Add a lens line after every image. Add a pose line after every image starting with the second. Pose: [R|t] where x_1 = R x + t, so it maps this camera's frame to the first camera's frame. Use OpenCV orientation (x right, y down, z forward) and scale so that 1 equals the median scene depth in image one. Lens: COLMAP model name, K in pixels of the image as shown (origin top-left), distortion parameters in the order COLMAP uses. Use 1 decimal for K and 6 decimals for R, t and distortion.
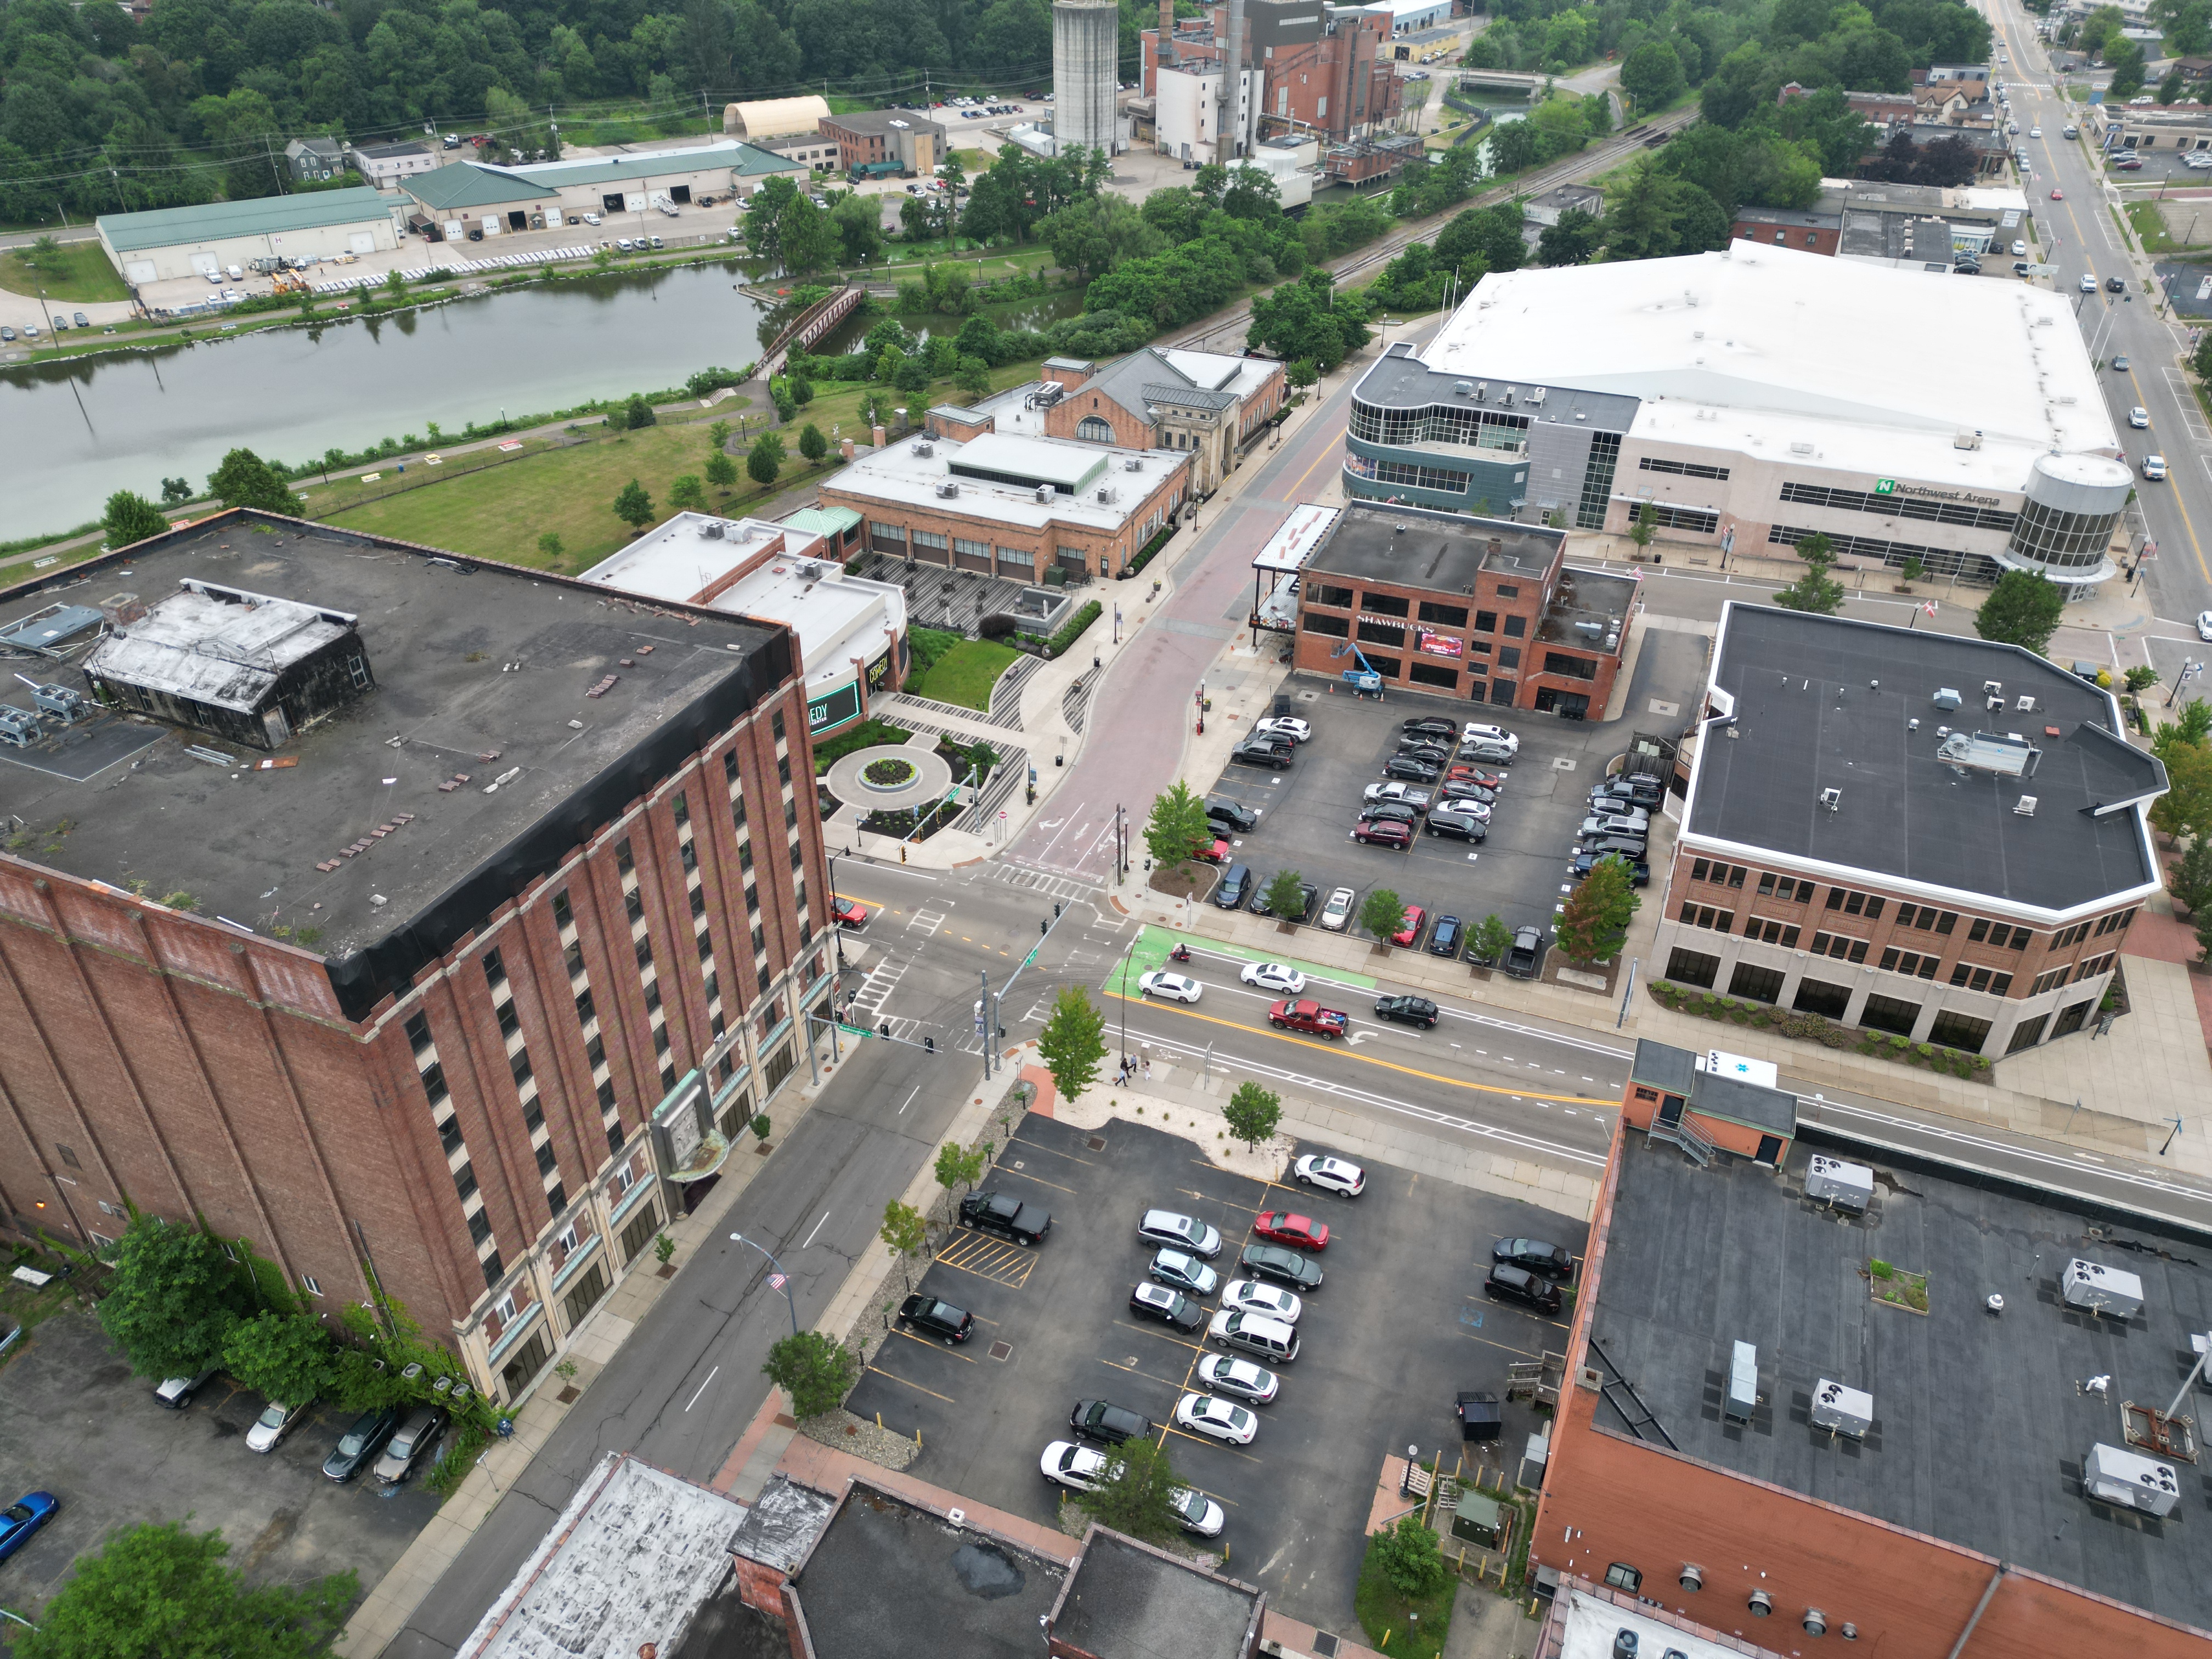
lens RADIAL K [[1538.7, 0, 1112.4], [0, 1538.7, 823.6], [0, 0, 1]] dist [0.079266, -0.071873]
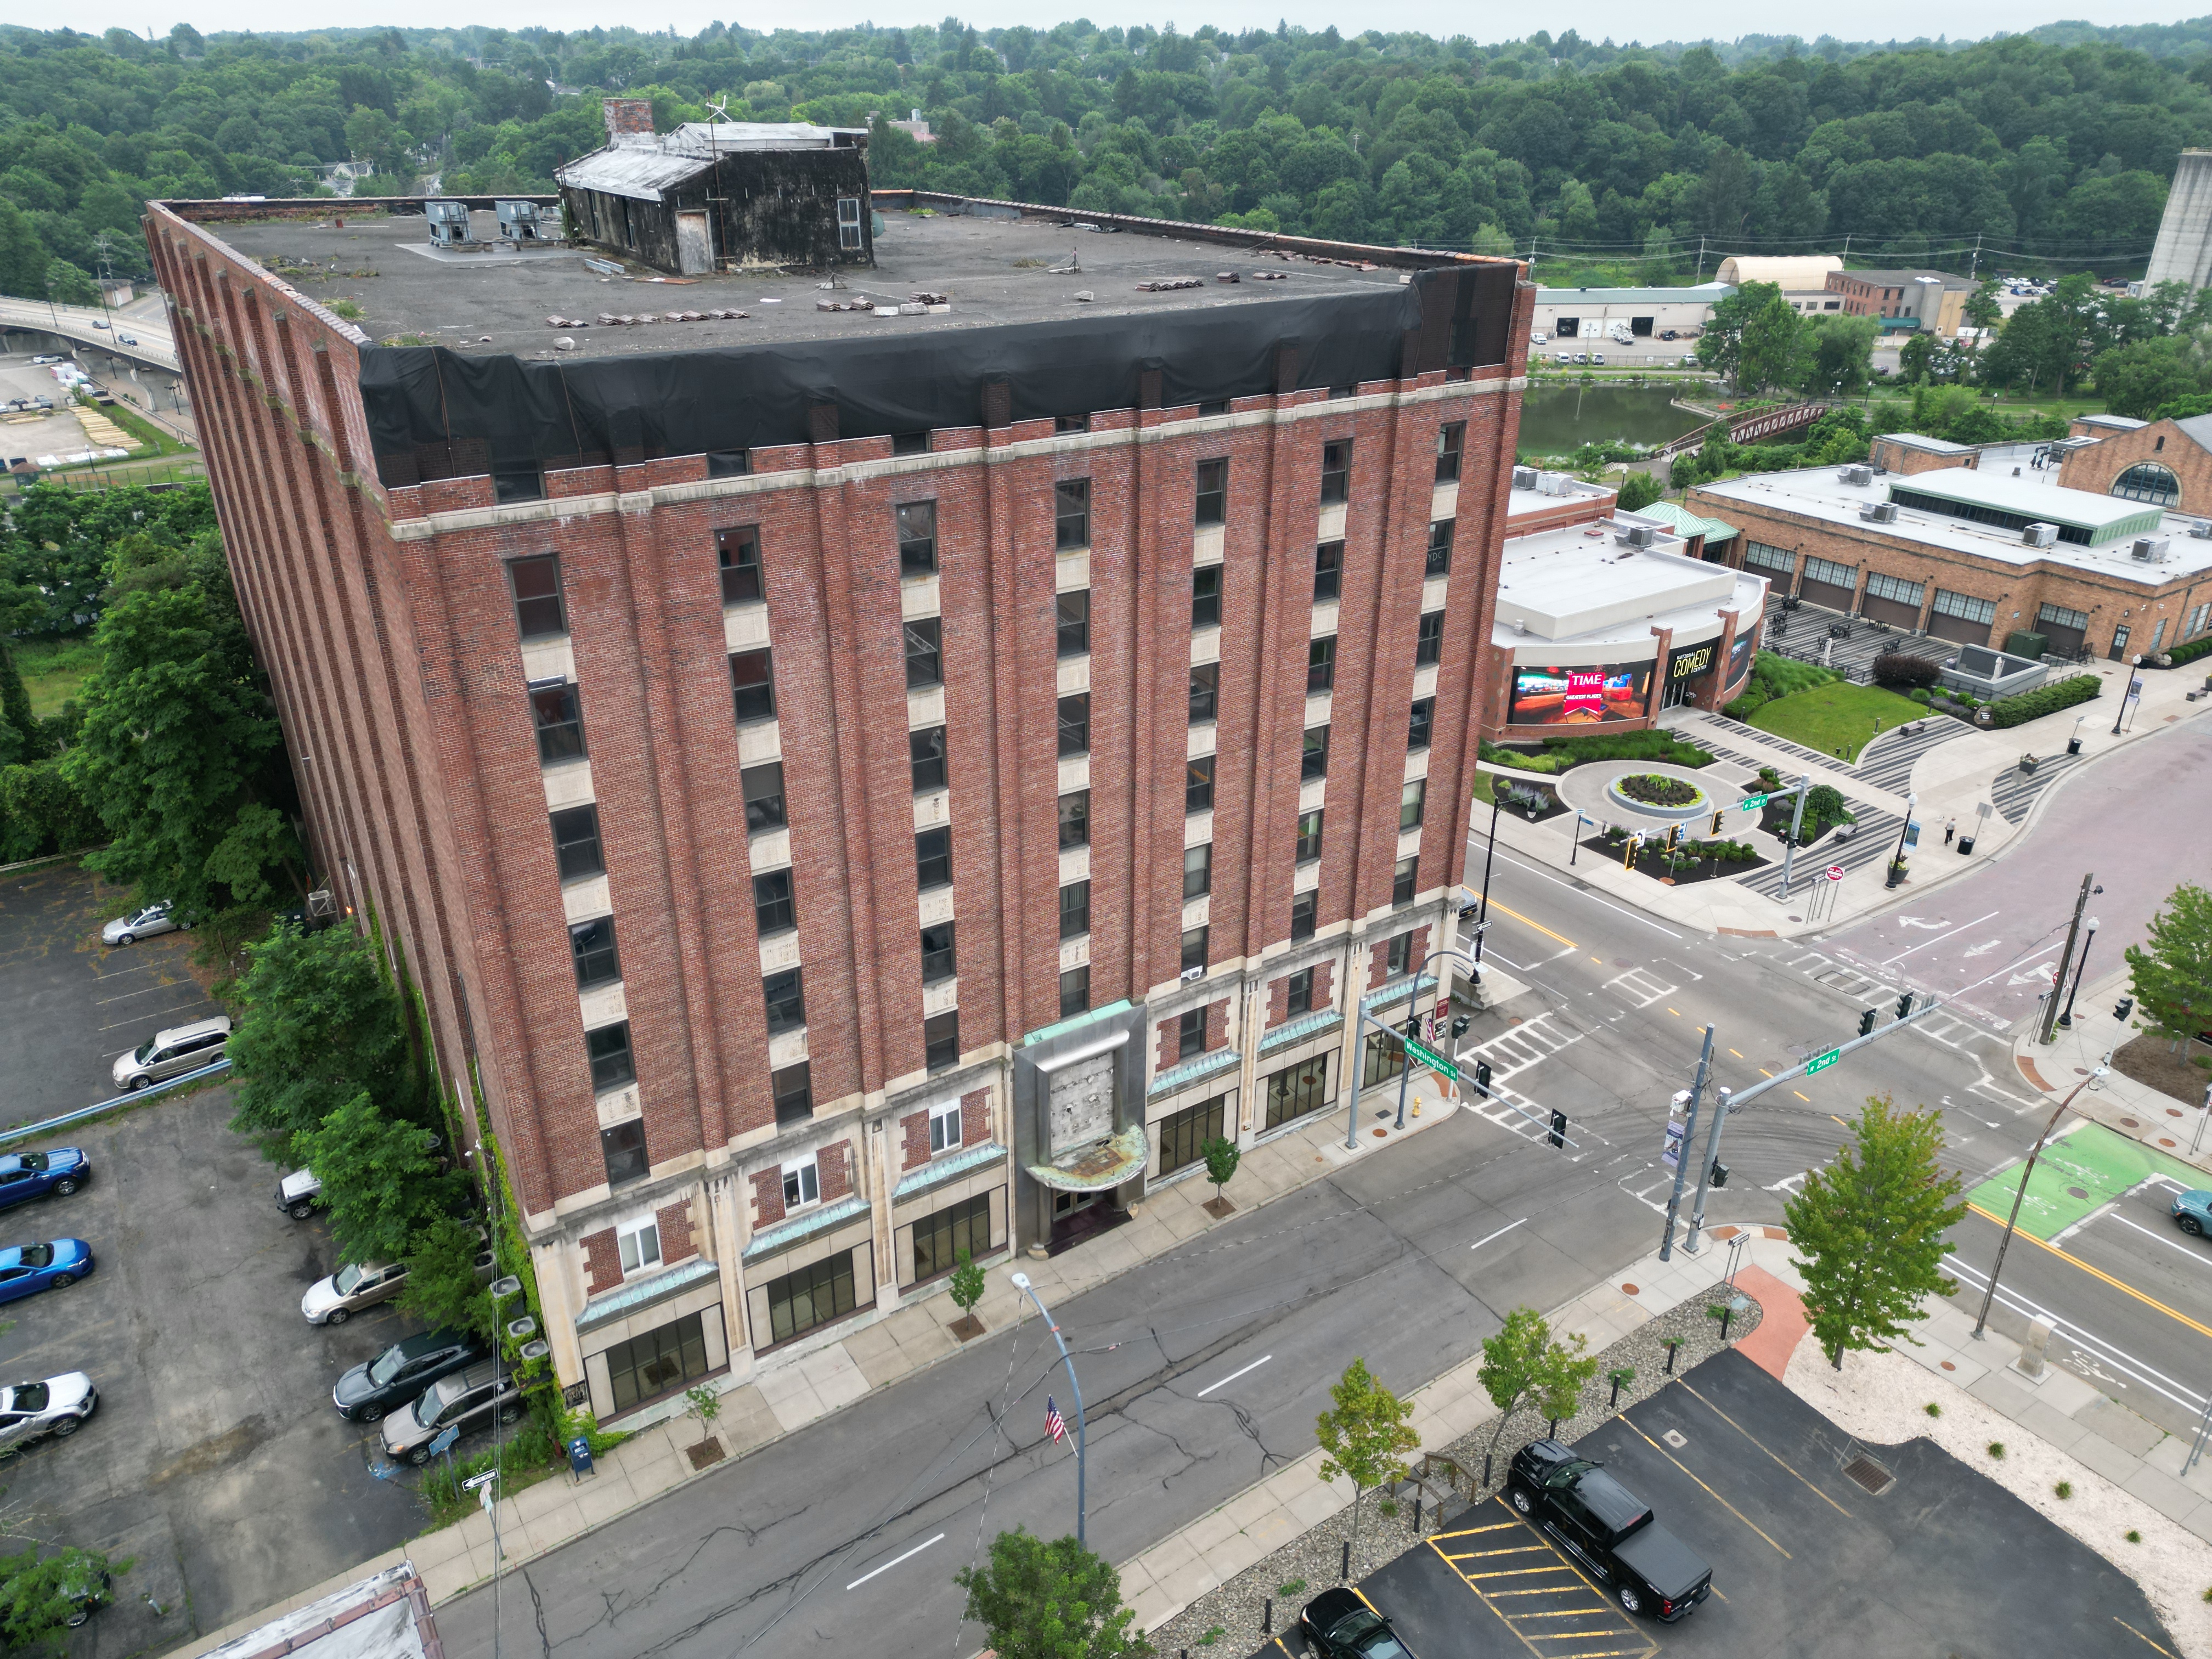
lens RADIAL K [[1538.7, 0, 1106.3], [0, 1538.7, 821.2], [0, 0, 1]] dist [0.079266, -0.071873]
pose [[0.827580, 0.234041, -0.510232, -0.003565], [-0.312008, 0.947385, -0.071507, 0.089017], [0.466650, 0.218374, 0.857059, 0.322119]]
